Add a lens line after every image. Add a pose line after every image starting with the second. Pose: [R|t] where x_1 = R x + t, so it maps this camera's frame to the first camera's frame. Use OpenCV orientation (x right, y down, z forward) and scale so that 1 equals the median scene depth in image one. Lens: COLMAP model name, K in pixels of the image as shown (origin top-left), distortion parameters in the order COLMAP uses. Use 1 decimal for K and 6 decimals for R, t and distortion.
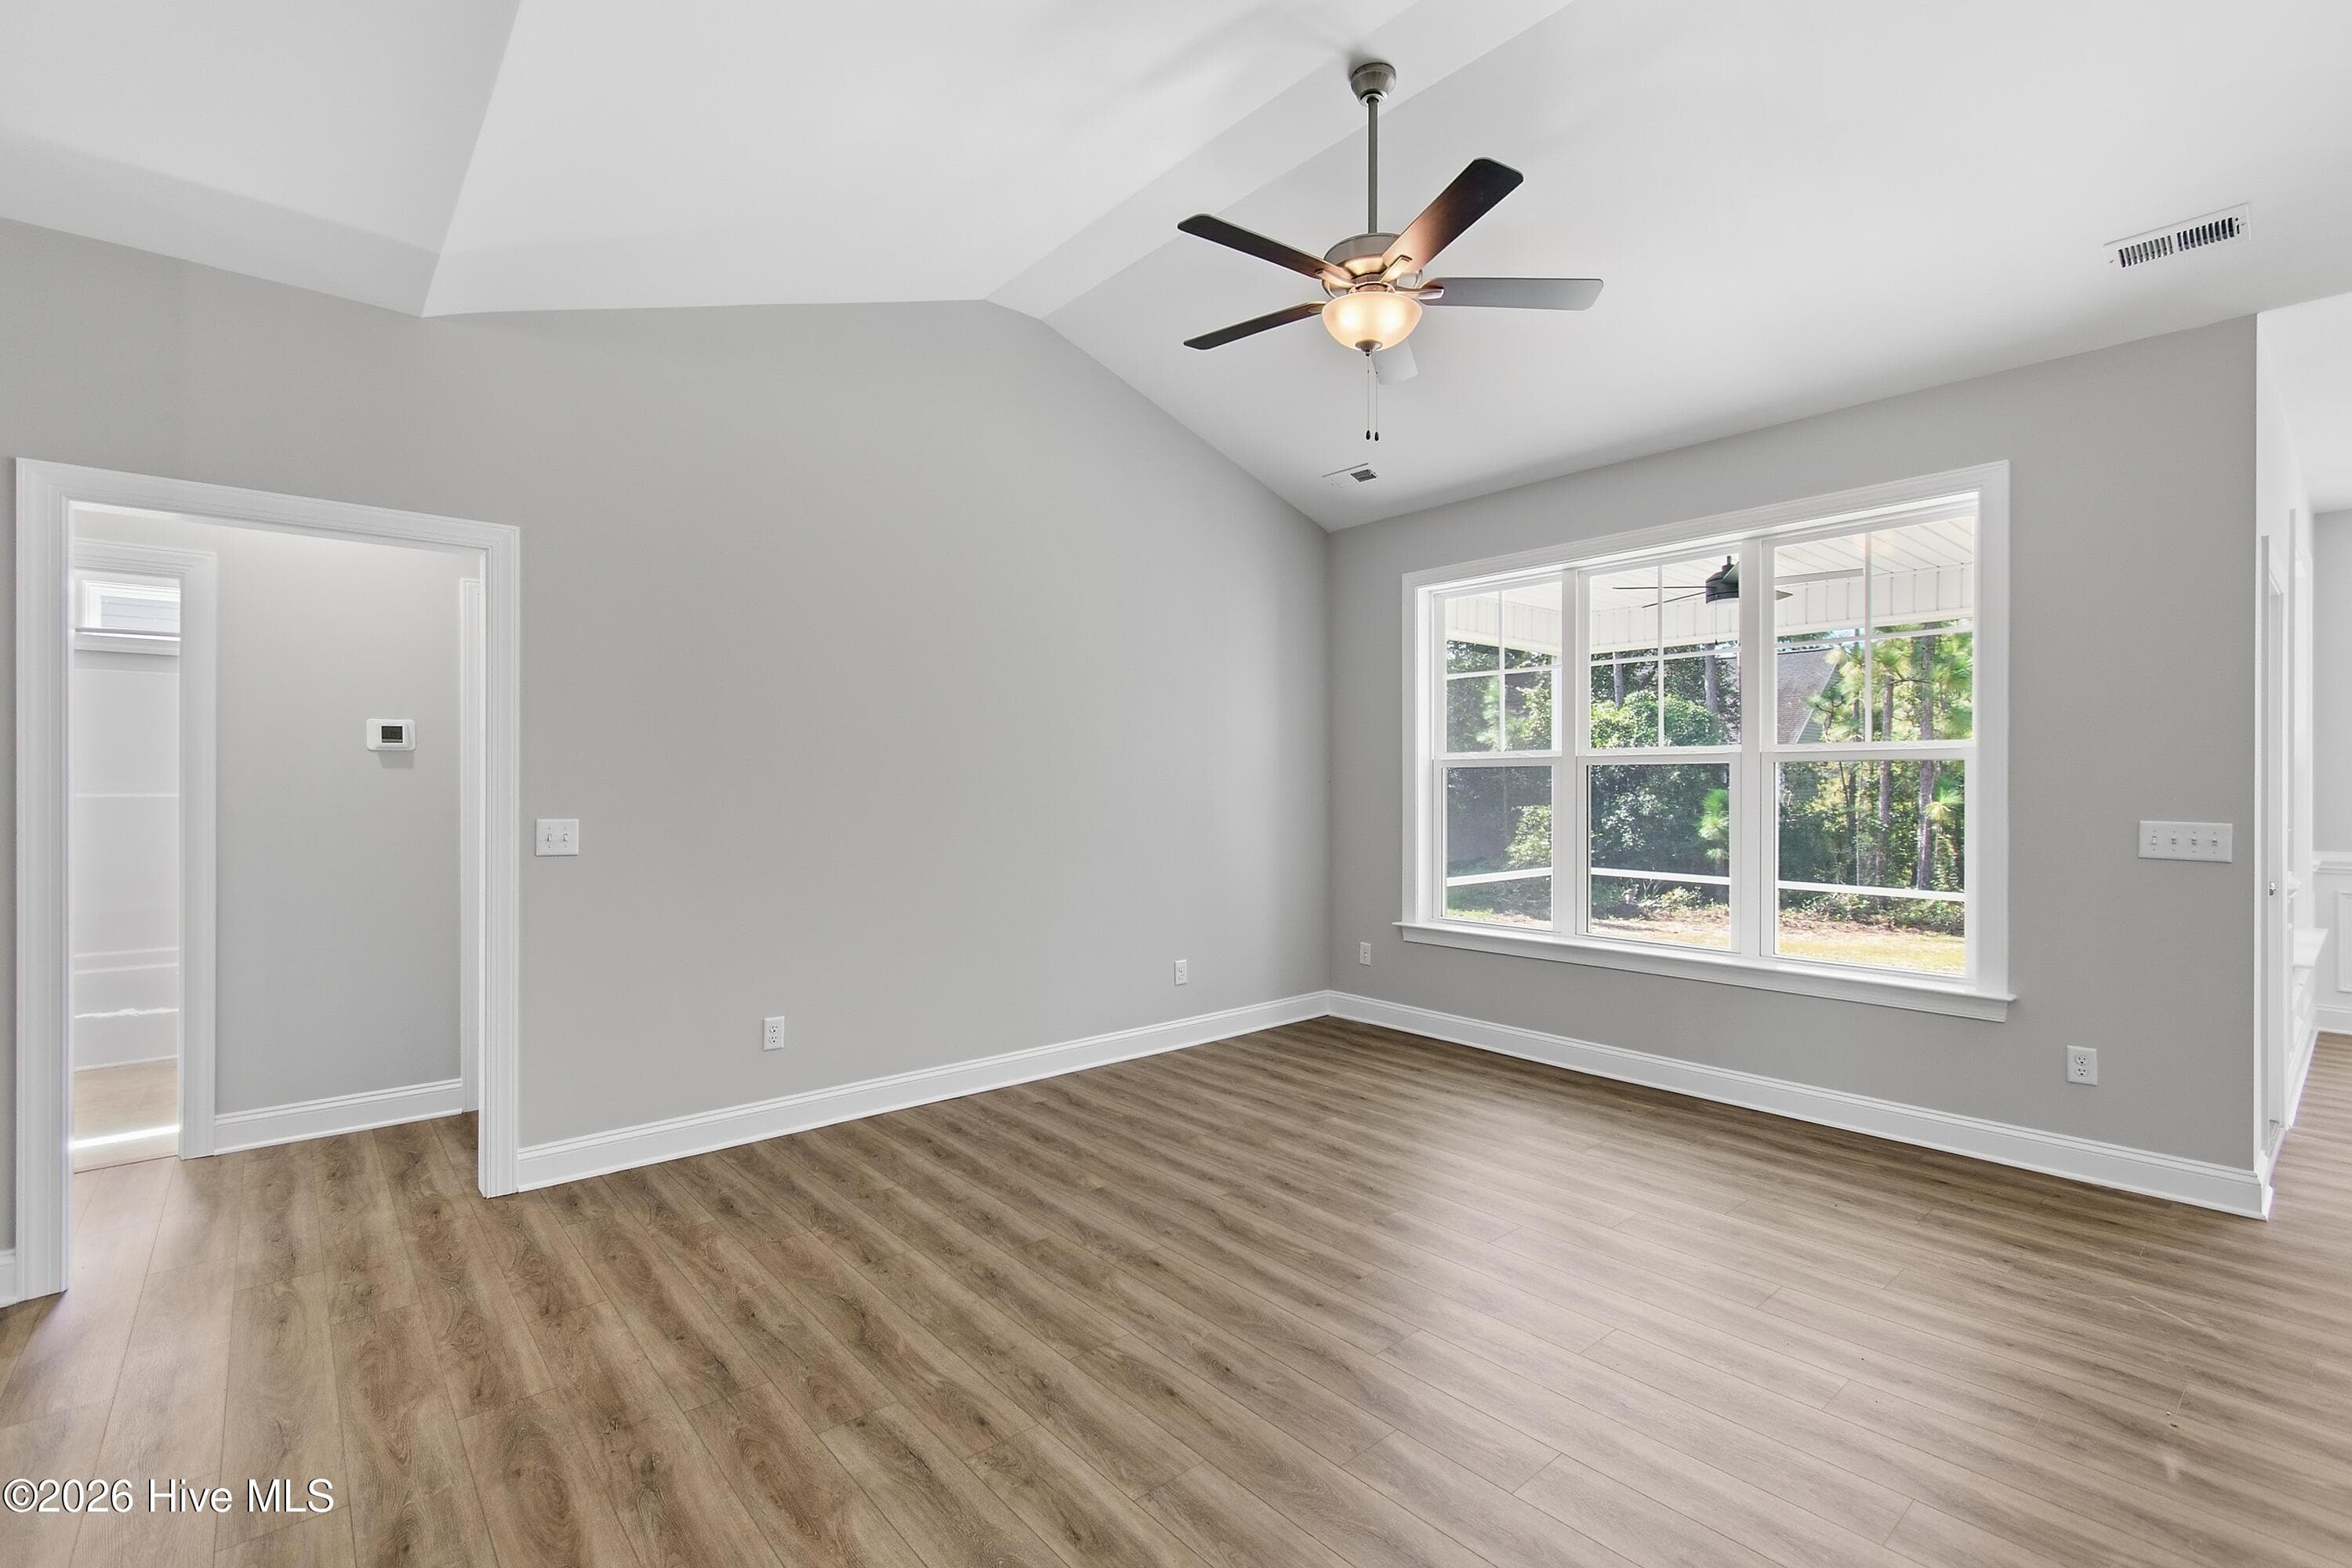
lens RADIAL K [[1051.4, 0, 1176.0], [0, 1051.4, 784.0], [0, 0, 1]] dist [-0.001016, 0.000117]
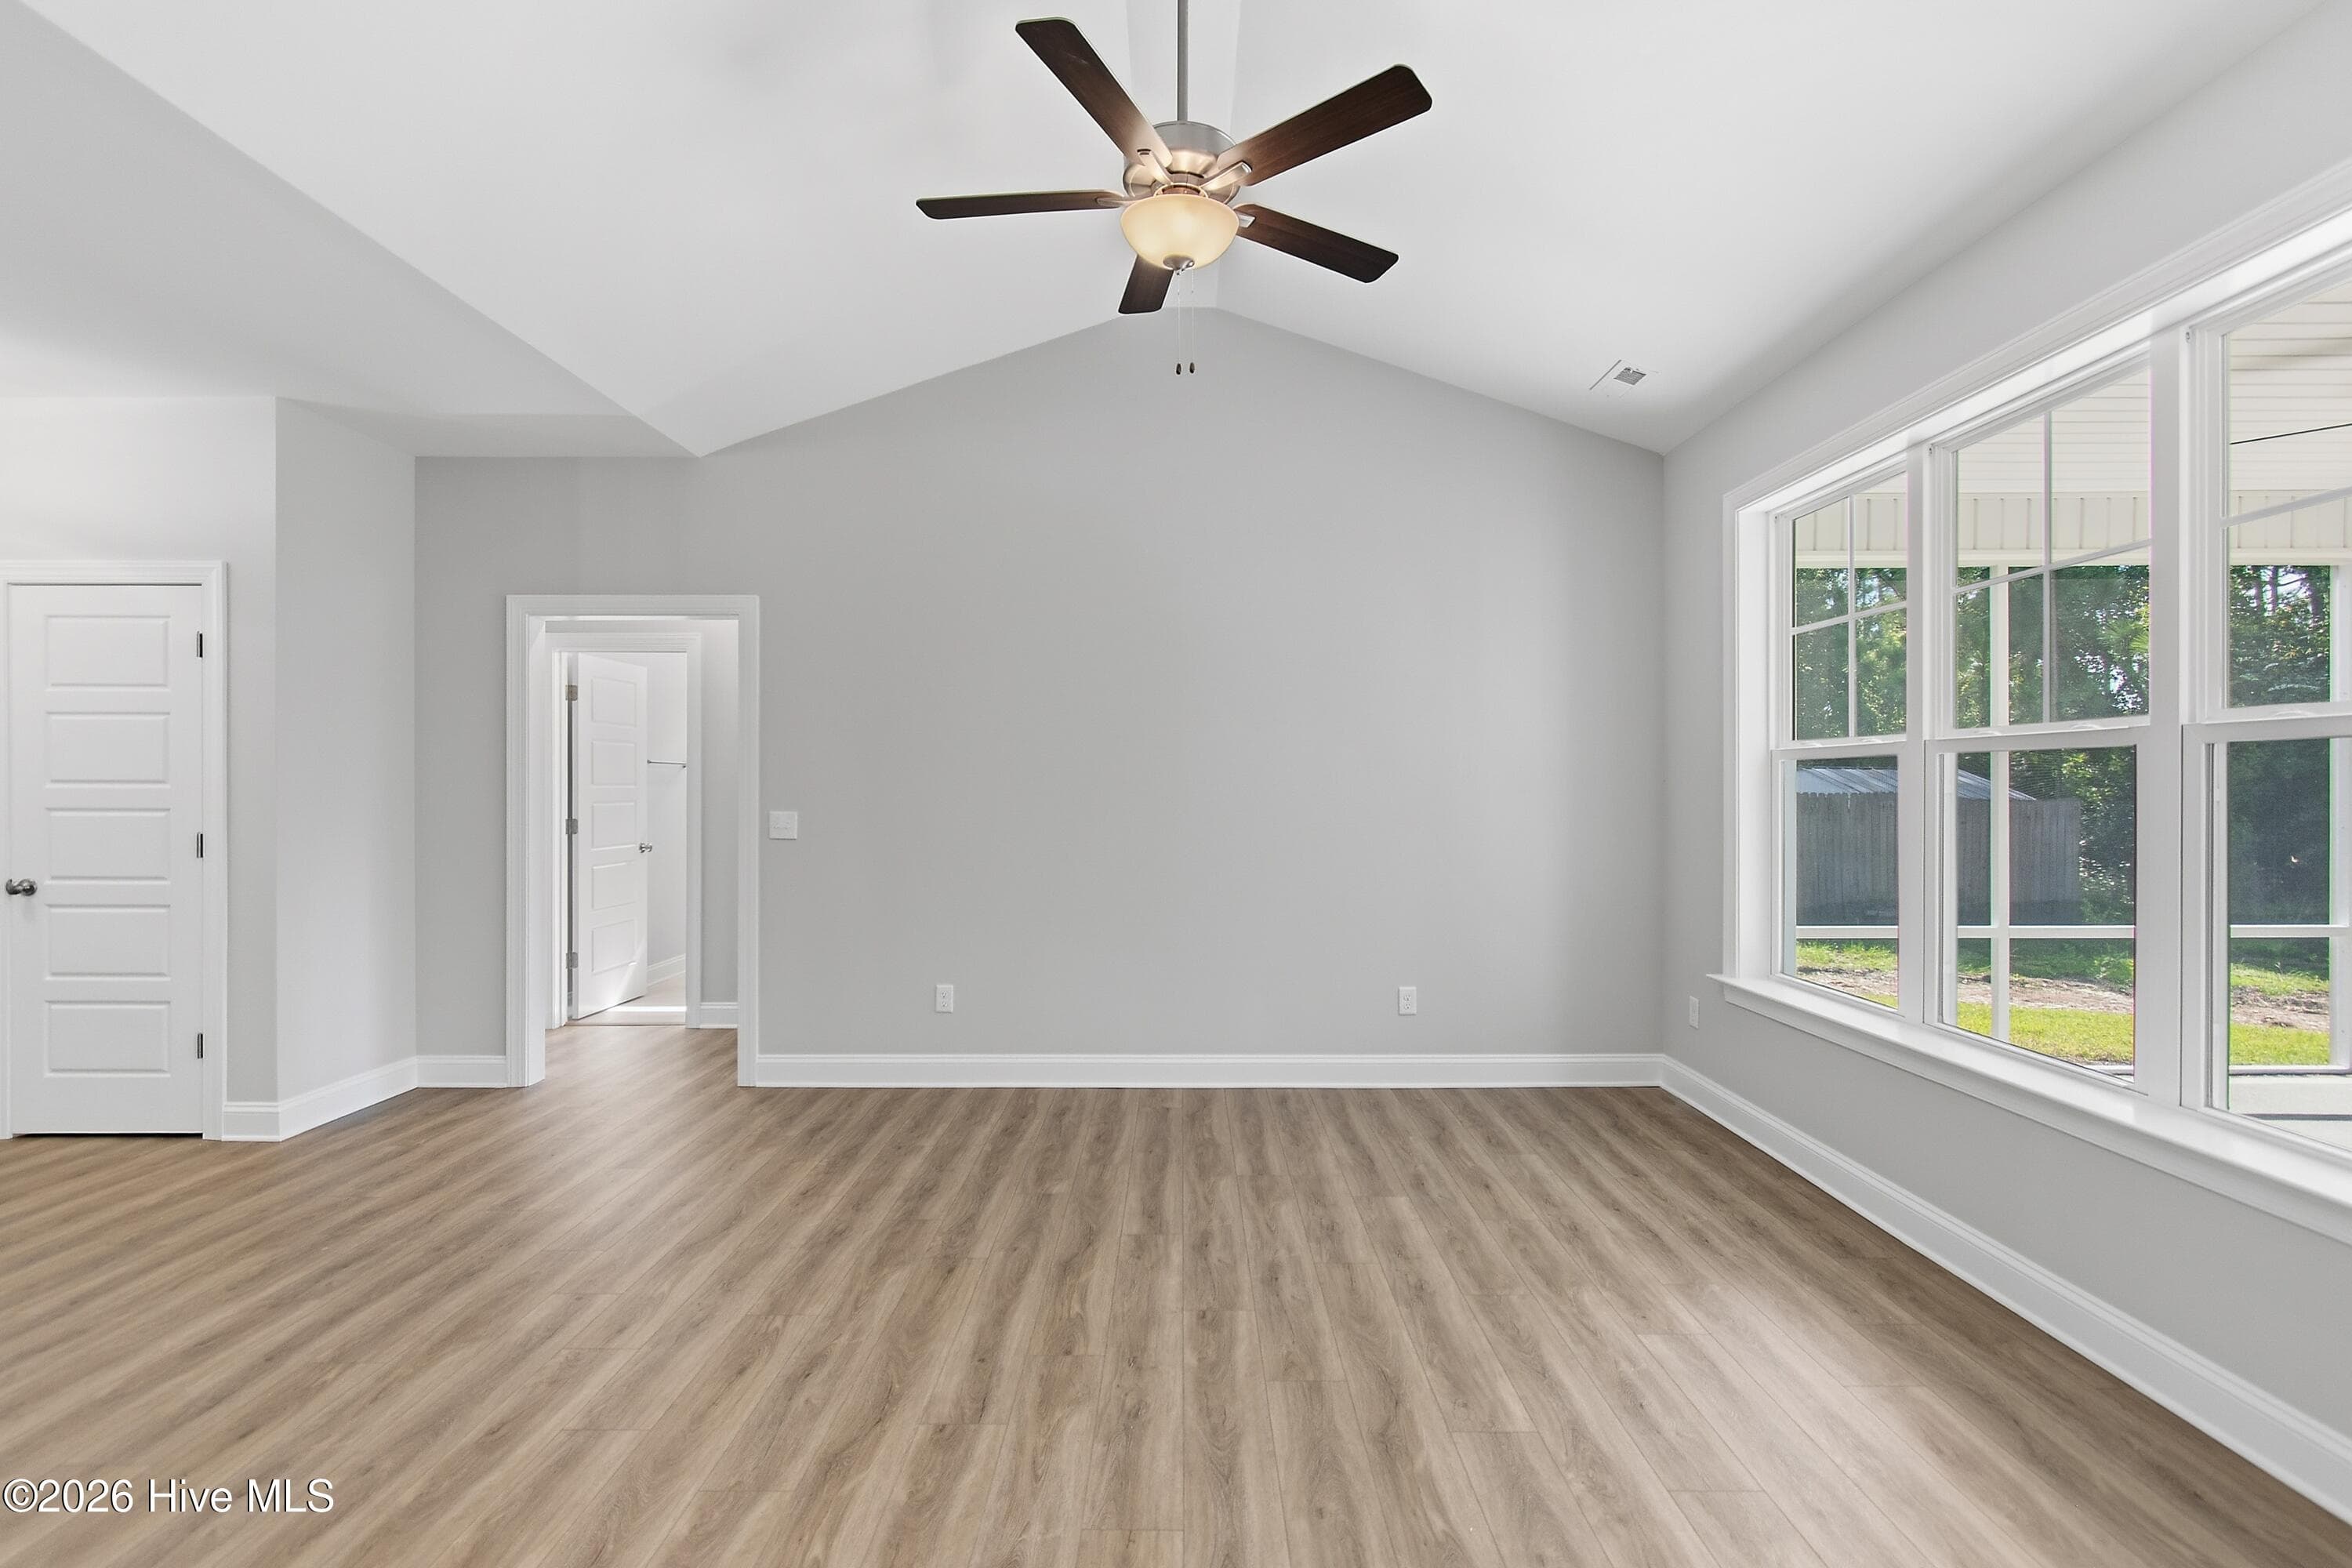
lens RADIAL K [[1051.4, 0, 1176.0], [0, 1051.4, 784.0], [0, 0, 1]] dist [-0.001016, 0.000117]
pose [[0.750641, -0.001794, -0.660707, 0.598484], [0.001421, 0.999998, -0.001101, 0.000423], [0.660708, -0.000112, 0.750643, 0.300020]]
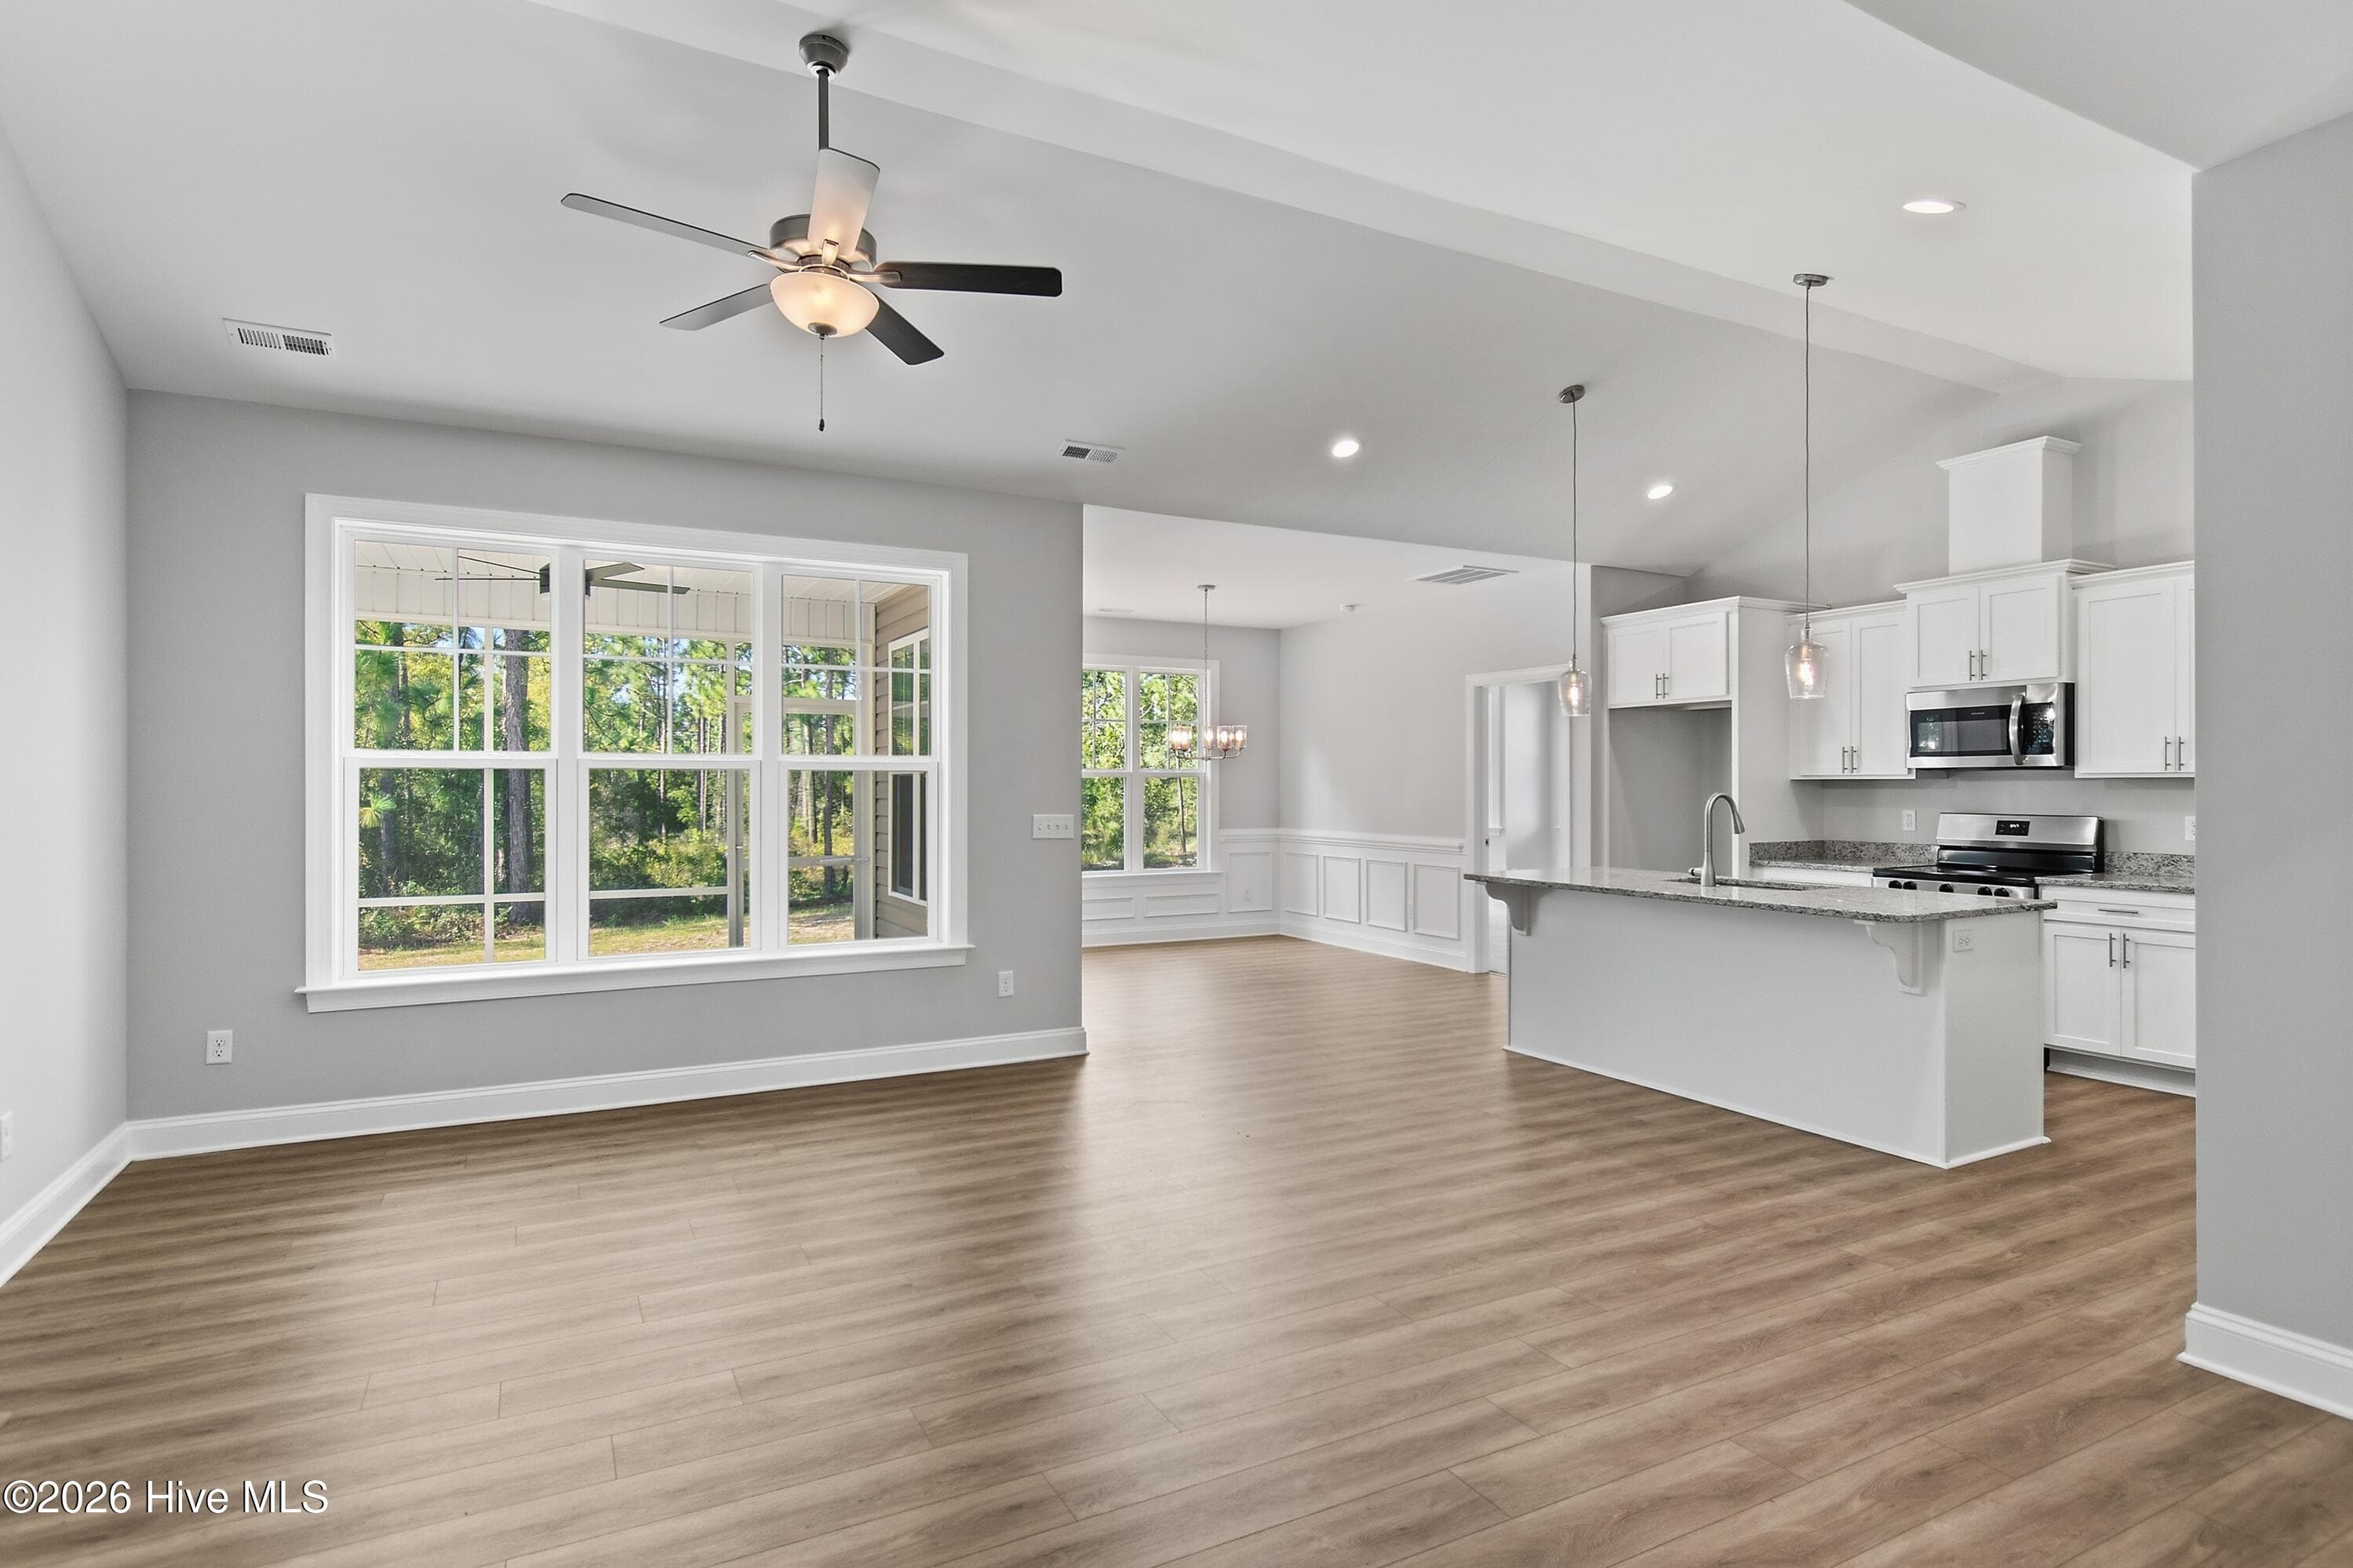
lens RADIAL K [[1200.5, 0, 1176.5], [0, 1200.5, 784.0], [0, 0, 1]] dist [-0.000795, -0.000052]
pose [[0.221194, 0.004226, 0.975221, -0.643327], [0.000822, 0.999989, -0.004520, -0.000746], [-0.975229, 0.001801, 0.221188, 0.367924]]
